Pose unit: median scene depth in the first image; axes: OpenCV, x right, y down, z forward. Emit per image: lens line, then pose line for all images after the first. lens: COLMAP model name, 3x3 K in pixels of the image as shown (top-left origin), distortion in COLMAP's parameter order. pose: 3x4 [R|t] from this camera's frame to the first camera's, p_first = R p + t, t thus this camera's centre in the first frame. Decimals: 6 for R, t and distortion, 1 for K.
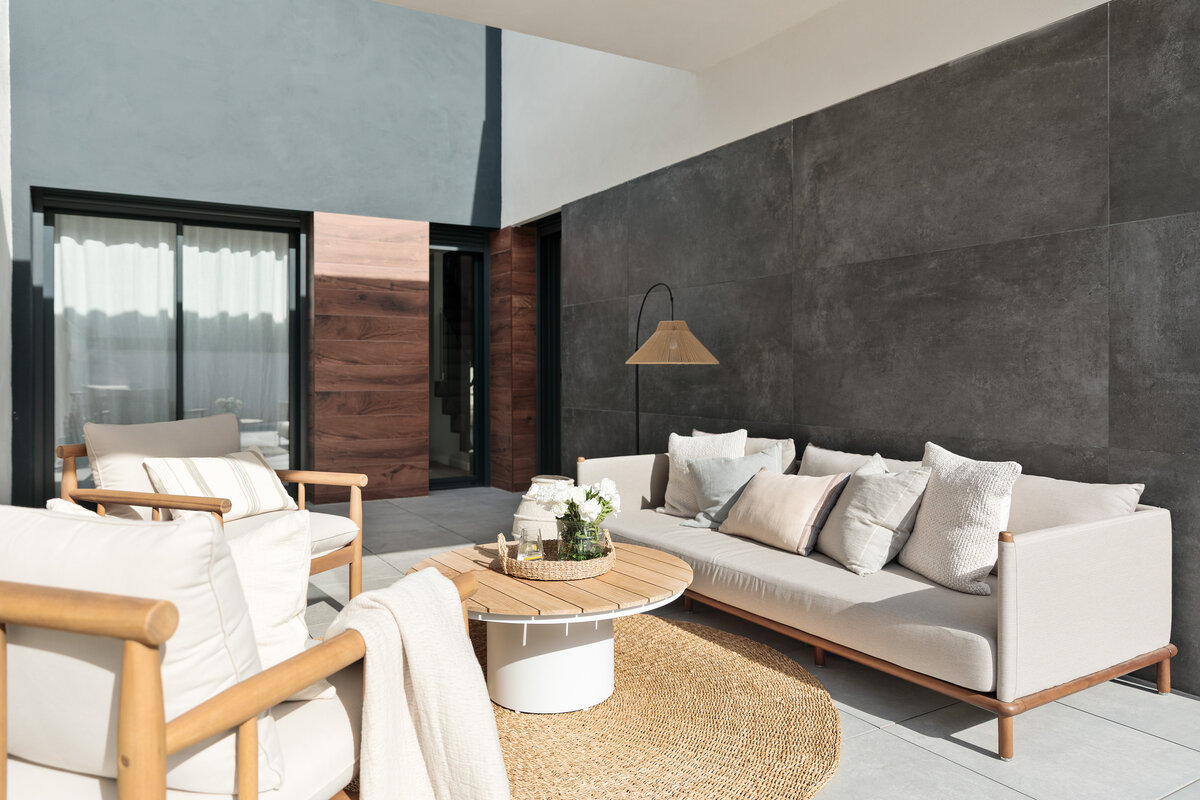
lens RADIAL K [[856.6, 0, 599.9], [0, 856.6, 388.8], [0, 0, 1]] dist [-0.007181, 0.001093]
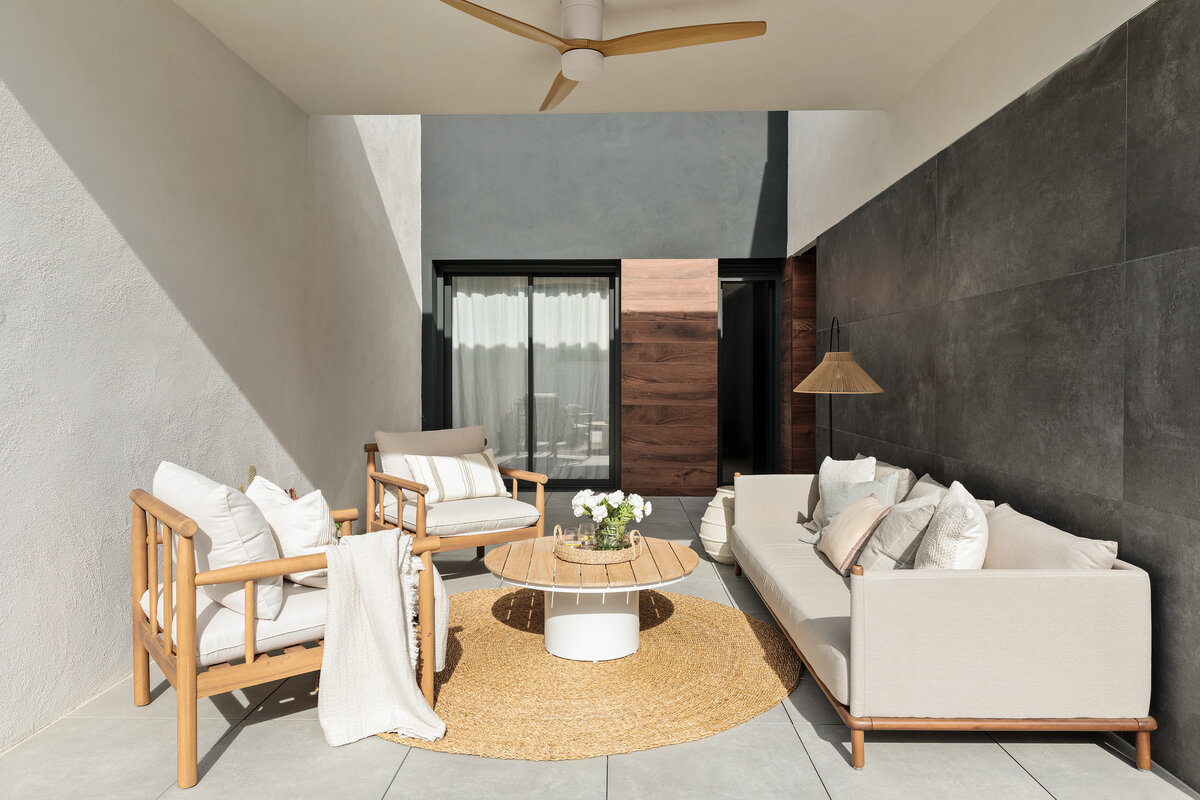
lens RADIAL K [[858.6, 0, 600.0], [0, 858.6, 400.0], [0, 0, 1]] dist [0.001619, -0.002501]
pose [[0.831921, 0.019664, -0.554545, 0.465299], [-0.010720, 0.999755, 0.019369, -0.039015], [0.554790, -0.010169, 0.831928, -0.069611]]
